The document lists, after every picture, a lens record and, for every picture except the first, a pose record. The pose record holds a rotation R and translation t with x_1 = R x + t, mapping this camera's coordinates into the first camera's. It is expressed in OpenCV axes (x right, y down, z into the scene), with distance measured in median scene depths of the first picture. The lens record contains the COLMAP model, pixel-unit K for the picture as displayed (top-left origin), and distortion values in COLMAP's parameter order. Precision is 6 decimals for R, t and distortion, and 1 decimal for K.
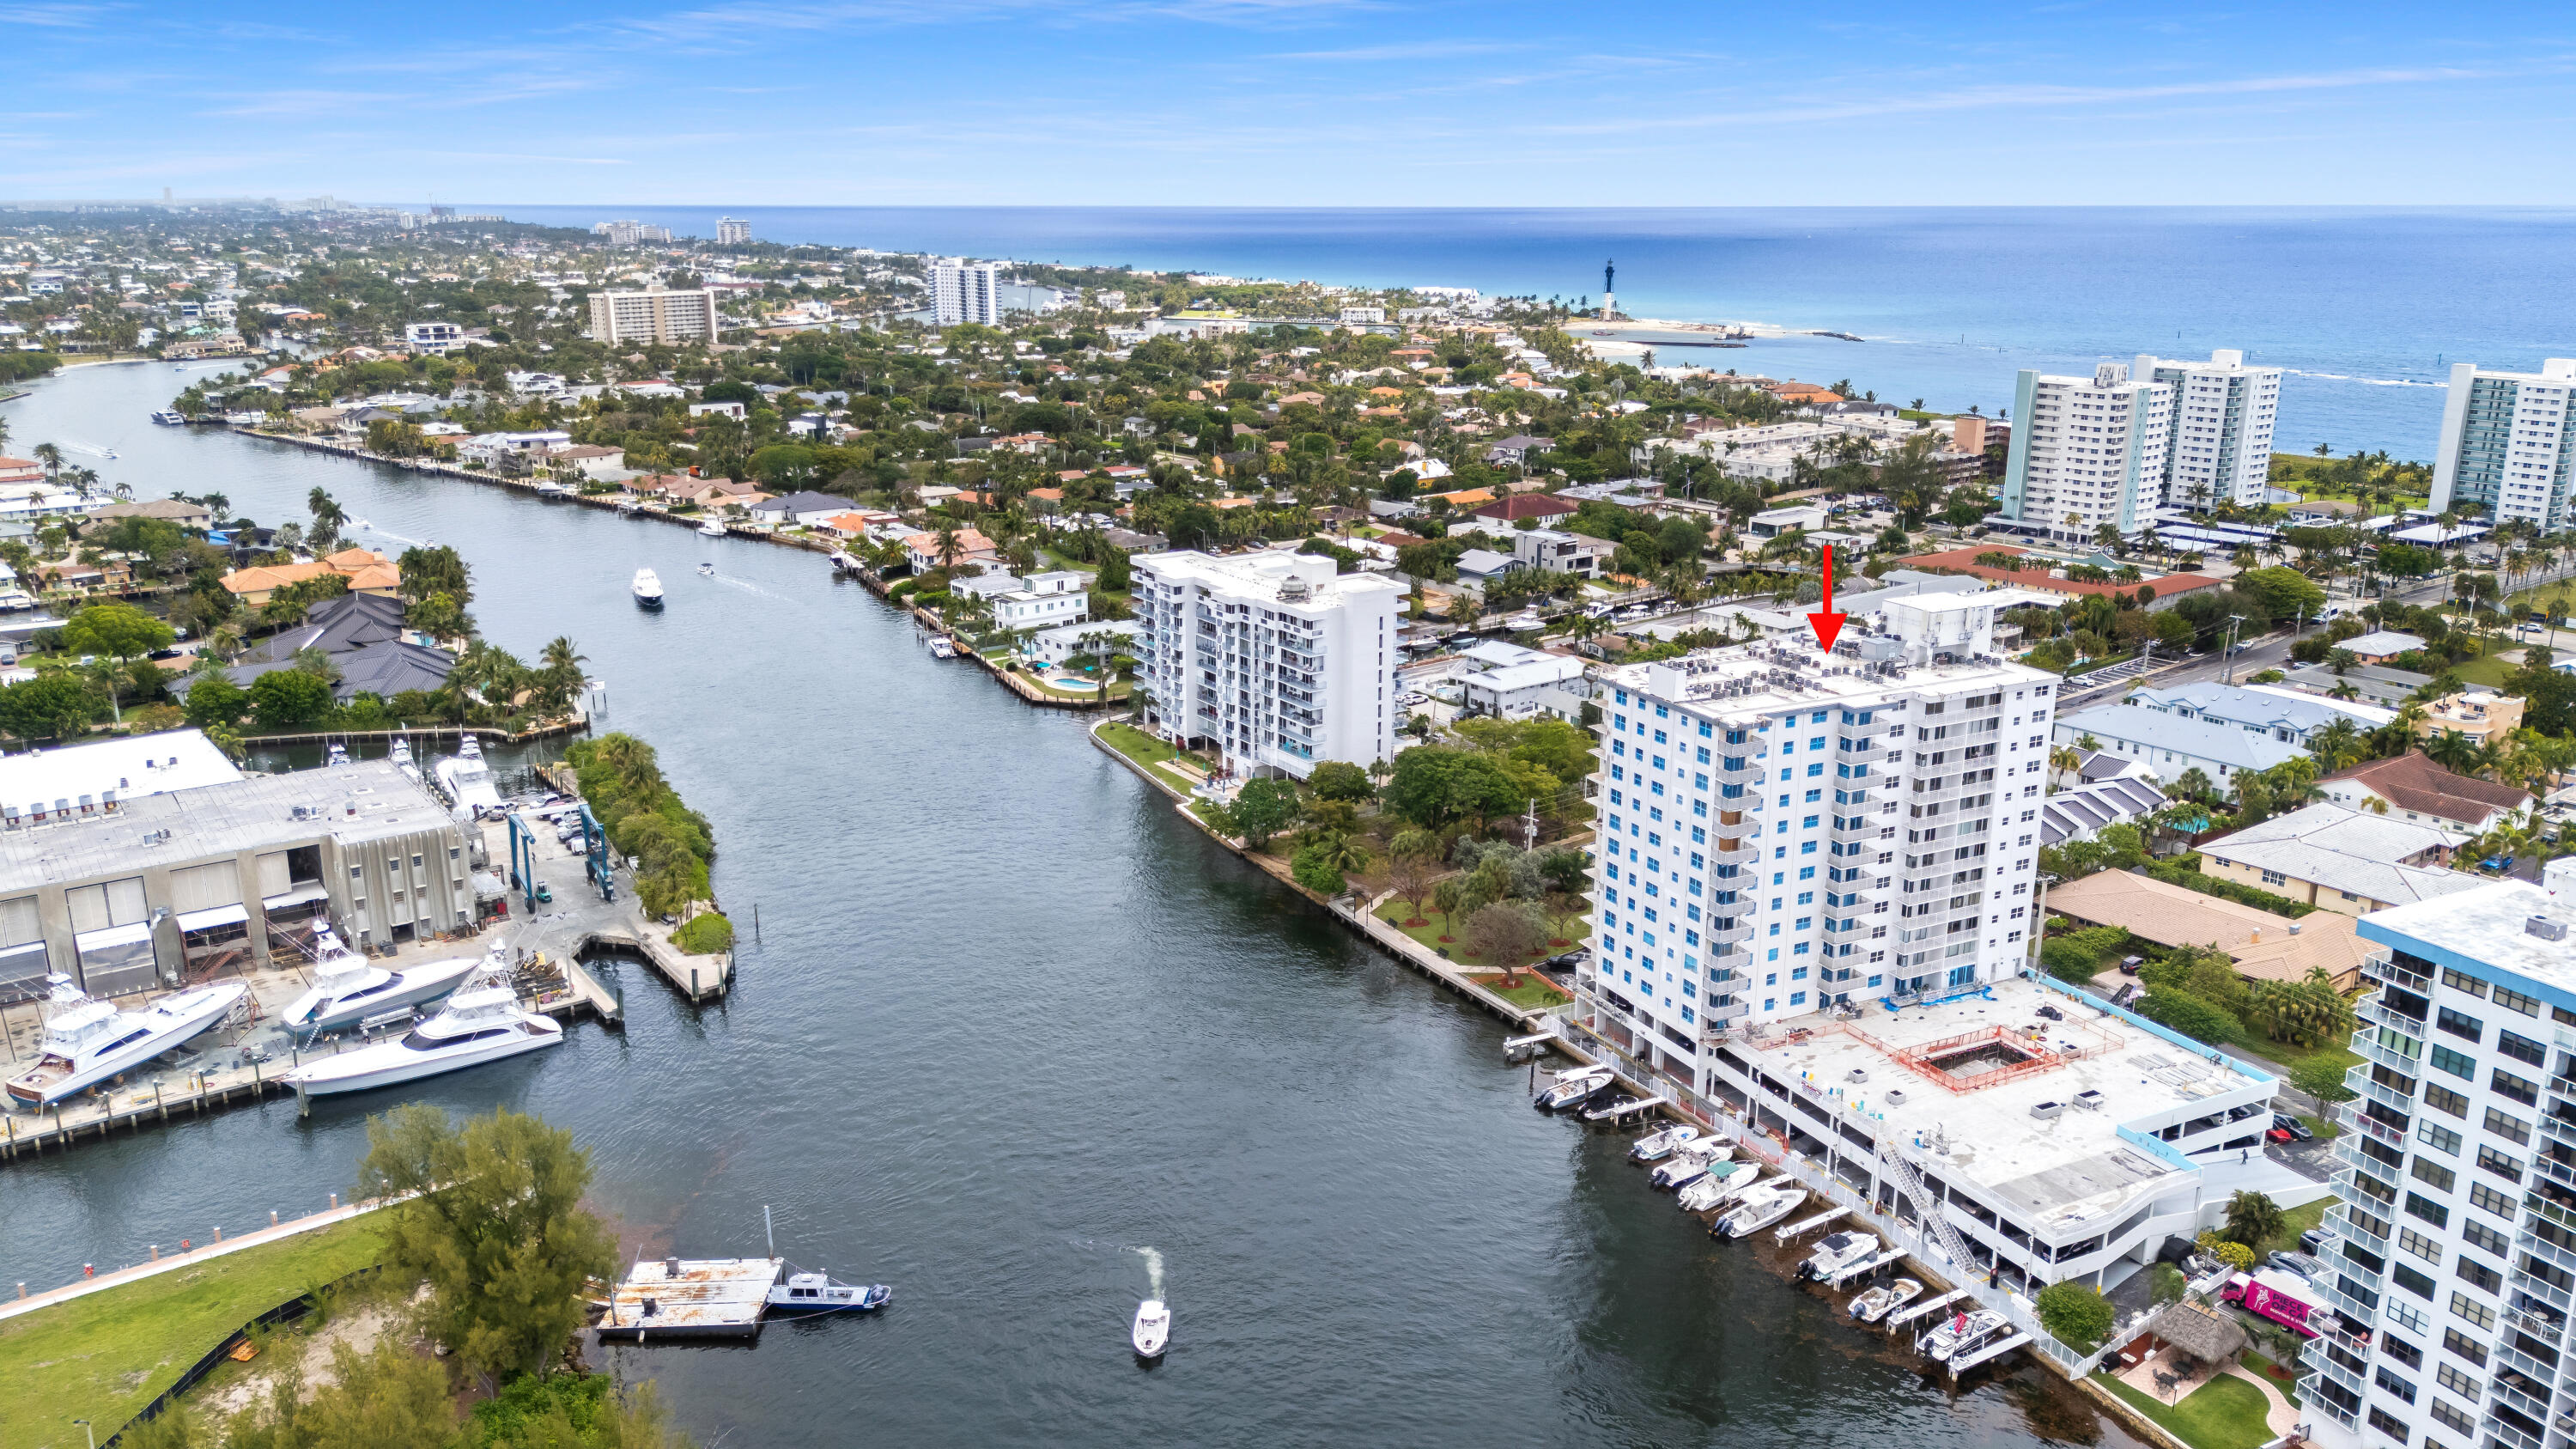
lens RADIAL K [[1871.9, 0, 1288.0], [0, 1871.9, 724.5], [0, 0, 1]] dist [0.093885, -0.110070]
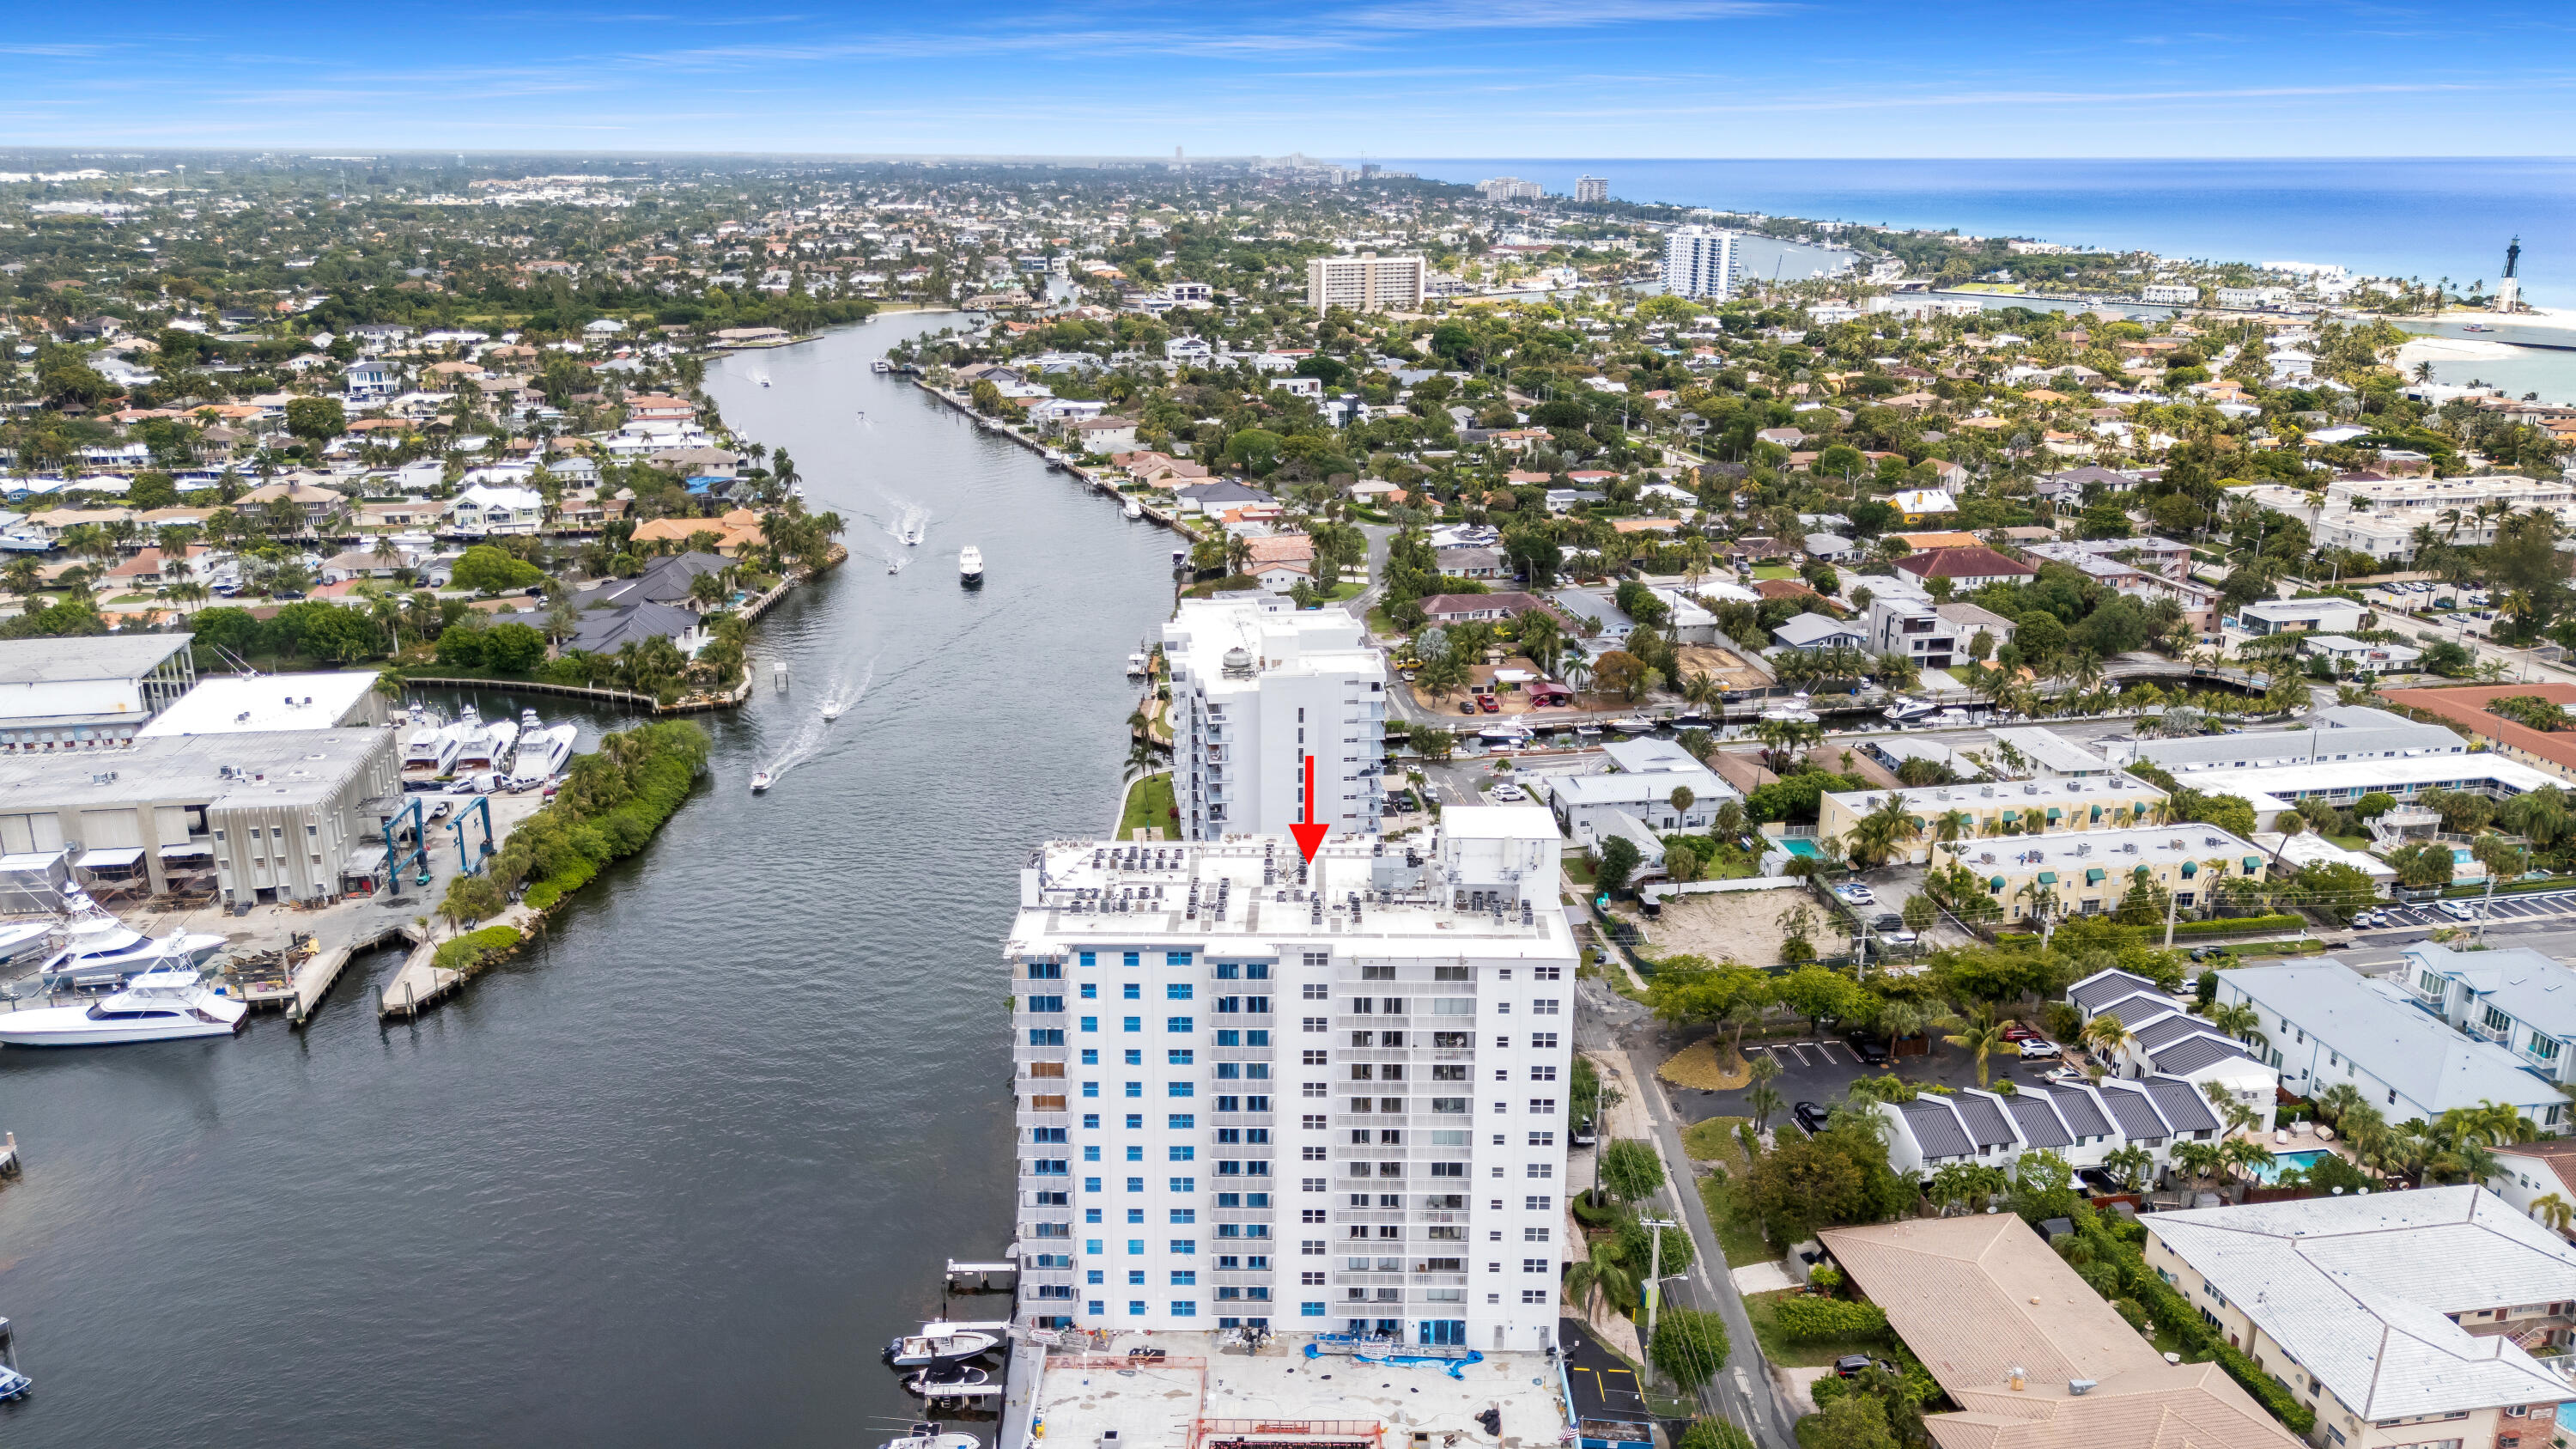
lens RADIAL K [[1871.9, 0, 1288.0], [0, 1871.9, 724.5], [0, 0, 1]] dist [0.093885, -0.110070]
pose [[0.890883, 0.133294, -0.434236, 0.281835], [-0.122926, 0.991052, 0.052020, -0.063412], [0.437284, 0.007035, 0.899296, 0.147992]]
